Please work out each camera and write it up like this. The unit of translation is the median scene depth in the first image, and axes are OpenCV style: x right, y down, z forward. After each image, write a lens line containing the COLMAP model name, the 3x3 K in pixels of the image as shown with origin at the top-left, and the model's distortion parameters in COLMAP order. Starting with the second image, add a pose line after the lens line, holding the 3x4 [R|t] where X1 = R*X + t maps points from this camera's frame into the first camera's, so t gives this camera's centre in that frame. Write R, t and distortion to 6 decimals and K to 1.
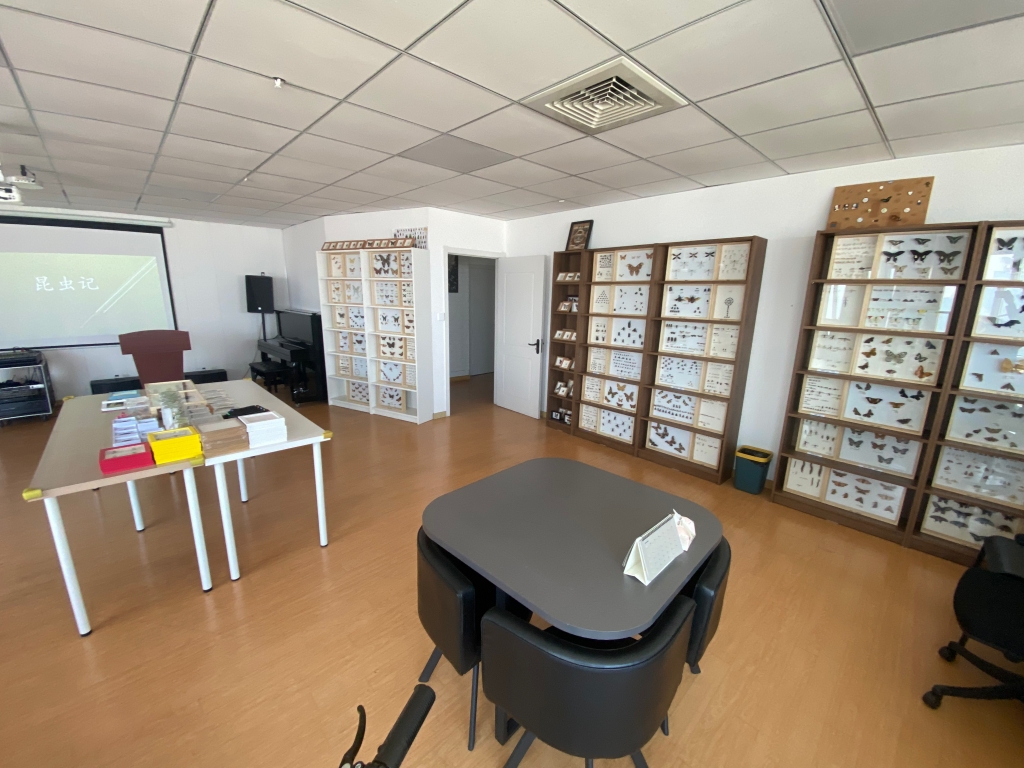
lens RADIAL K [[410.9, 0, 508.5], [0, 410.9, 387.4], [0, 0, 1]] dist [0.016244, -0.019355]
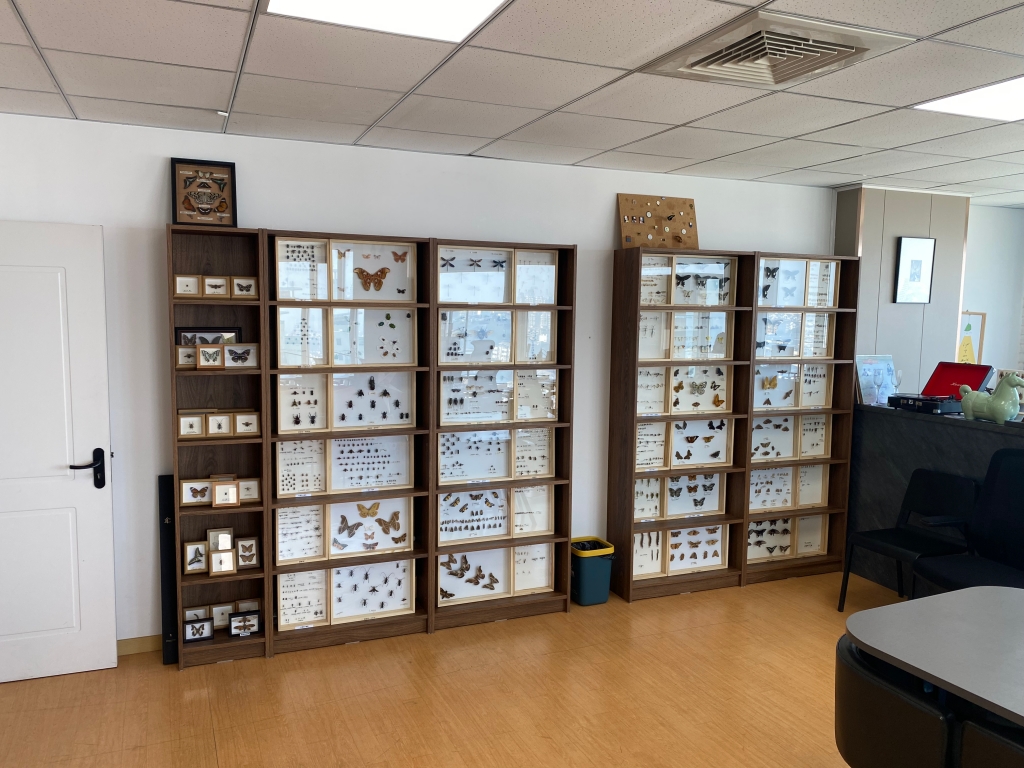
lens RADIAL K [[777.1, 0, 510.9], [0, 777.1, 380.7], [0, 0, 1]] dist [0.056269, -0.084331]
pose [[0.350890, -0.104683, 0.930547, -0.524520], [0.202874, 0.978628, 0.033592, -0.149588], [-0.914176, 0.176997, 0.364628, 0.476879]]
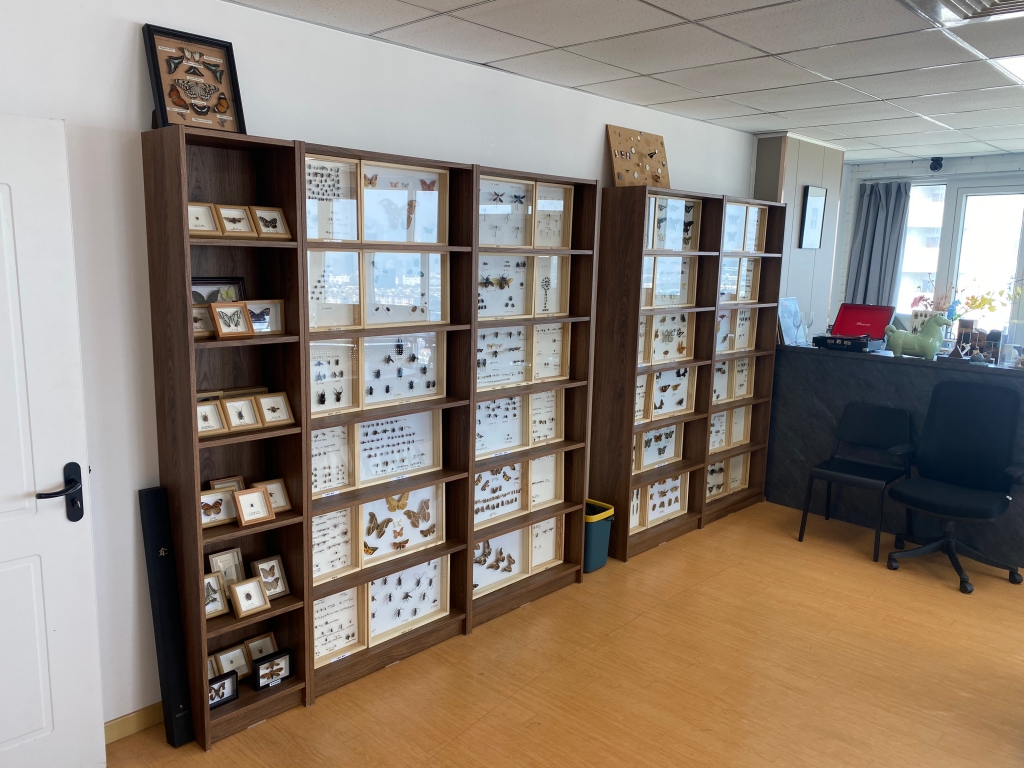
lens RADIAL K [[777.1, 0, 506.9], [0, 777.1, 377.8], [0, 0, 1]] dist [0.056269, -0.084331]
pose [[-0.049673, -0.185457, 0.981396, -0.459557], [0.196530, 0.961583, 0.191660, -0.243197], [-0.979239, 0.202394, -0.011317, 0.884261]]
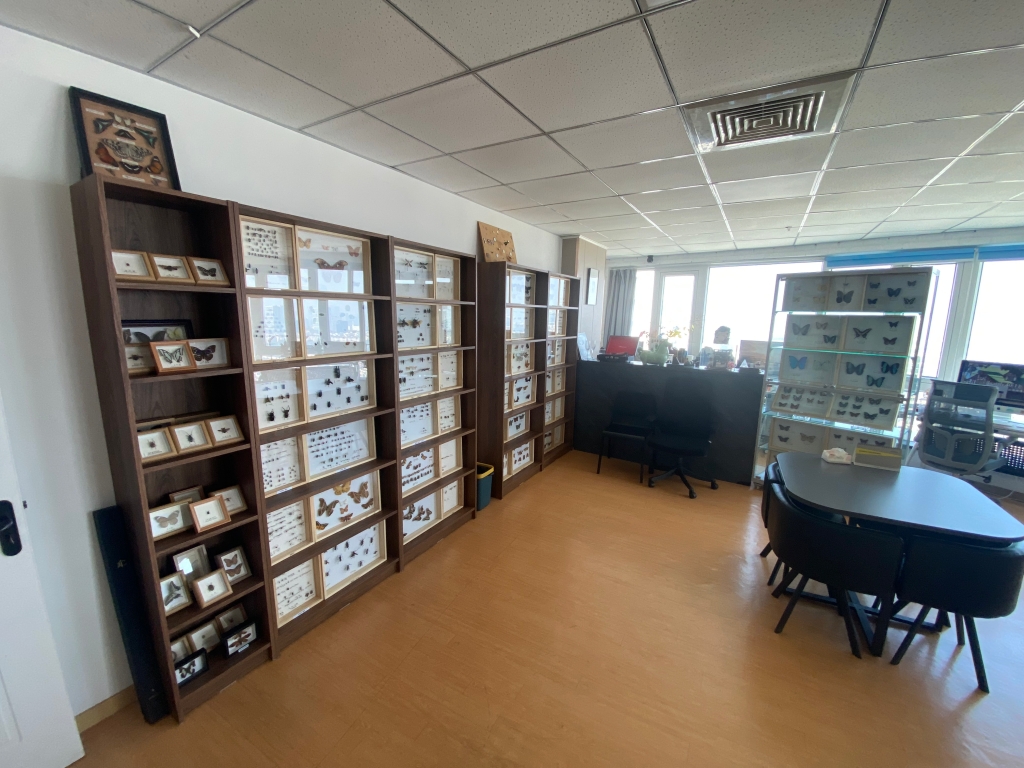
lens RADIAL K [[410.9, 0, 511.2], [0, 410.9, 385.6], [0, 0, 1]] dist [0.016244, -0.019355]
pose [[-0.279695, -0.194570, 0.940167, -0.273846], [0.188618, 0.949030, 0.252518, -0.223119], [-0.941379, 0.247961, -0.228739, 0.886703]]
